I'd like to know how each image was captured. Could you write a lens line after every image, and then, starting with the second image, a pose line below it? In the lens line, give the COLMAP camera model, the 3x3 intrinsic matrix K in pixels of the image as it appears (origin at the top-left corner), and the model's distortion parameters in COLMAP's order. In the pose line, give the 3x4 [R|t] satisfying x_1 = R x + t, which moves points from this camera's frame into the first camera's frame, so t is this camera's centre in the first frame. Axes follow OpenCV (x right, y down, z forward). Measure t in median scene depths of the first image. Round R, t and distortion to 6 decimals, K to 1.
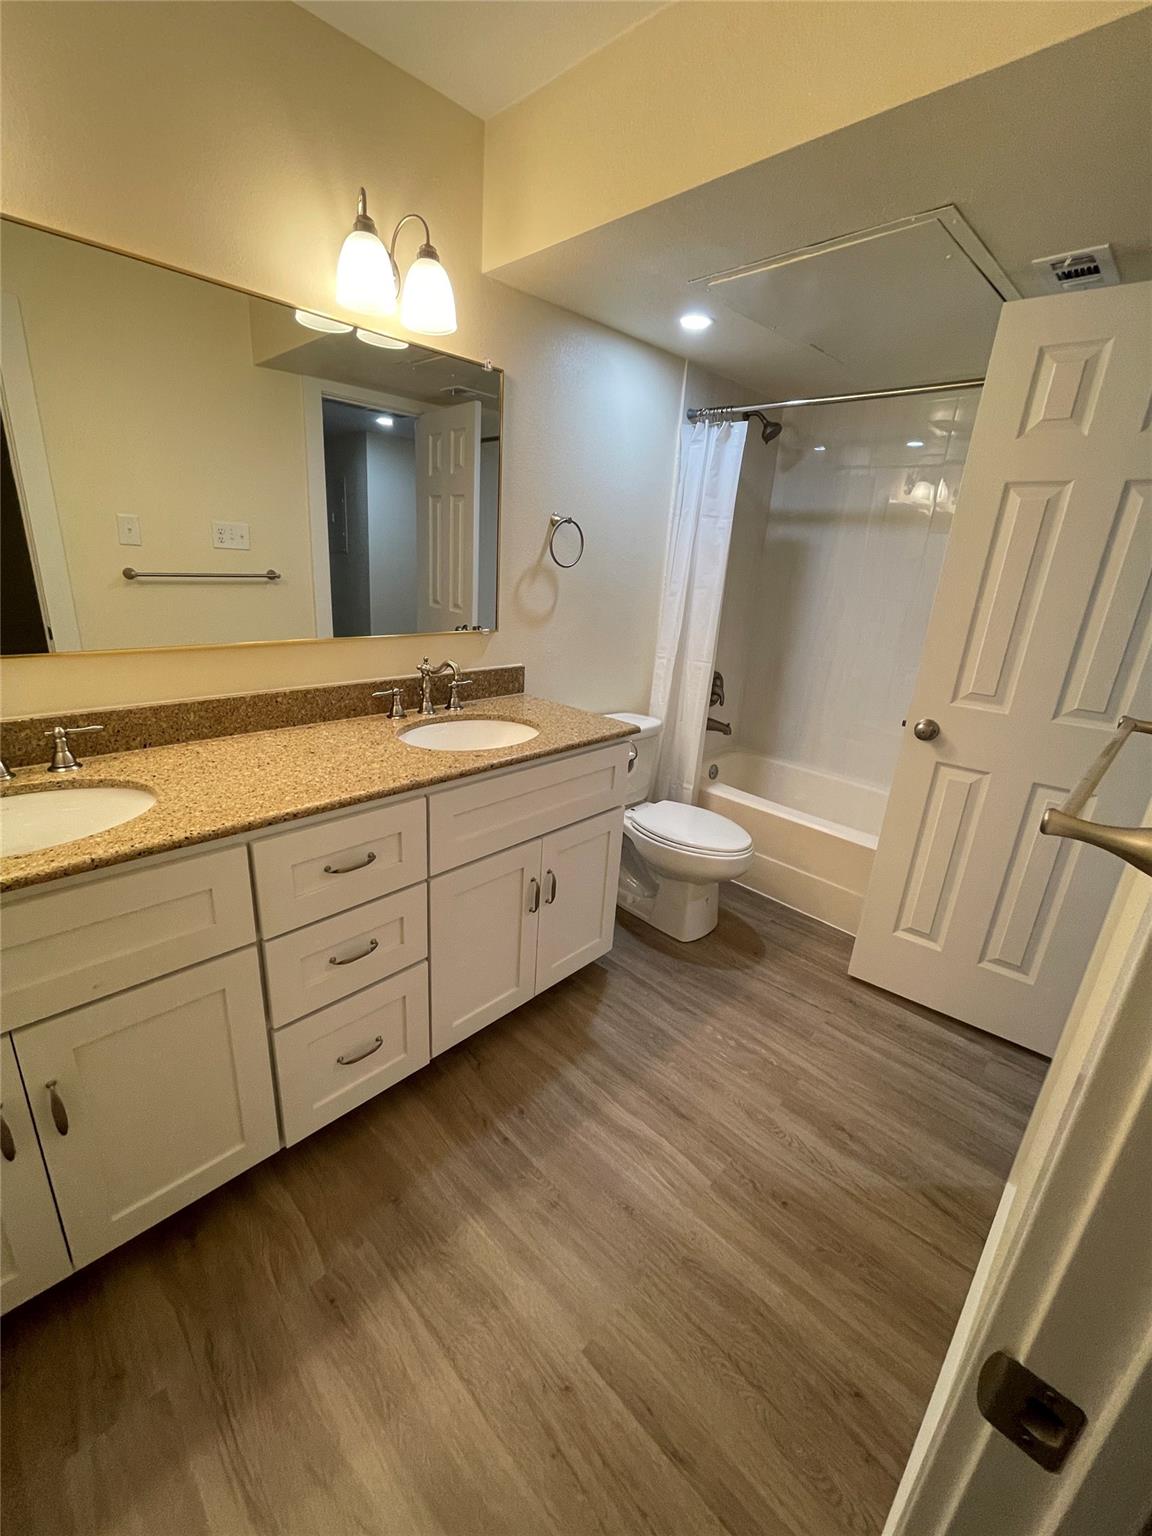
lens RADIAL K [[619.8, 0, 570.4], [0, 619.8, 758.2], [0, 0, 1]] dist [0.000037, 0.000129]
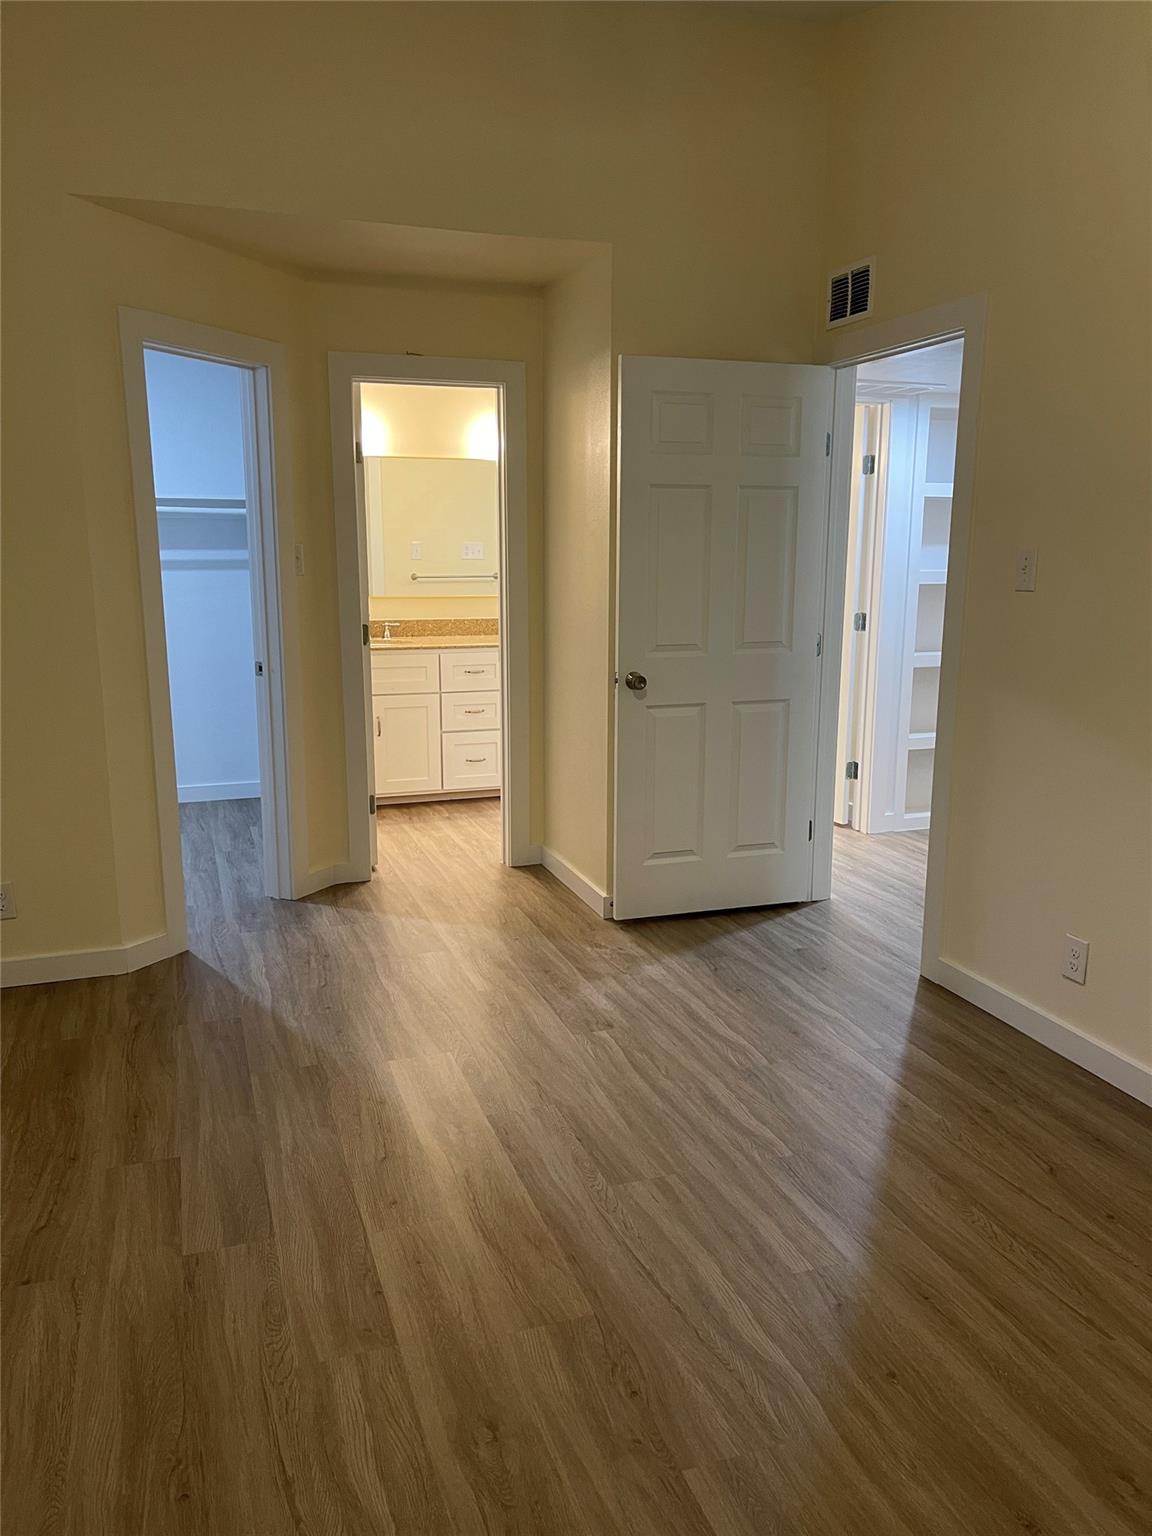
lens RADIAL K [[1171.6, 0, 566.4], [0, 1171.6, 768.0], [0, 0, 1]] dist [0.072217, -0.095211]
pose [[0.890591, 0.022319, -0.454257, 1.214189], [-0.085761, 0.989118, -0.119540, 0.611970], [0.446646, 0.145419, 0.882814, -1.689889]]
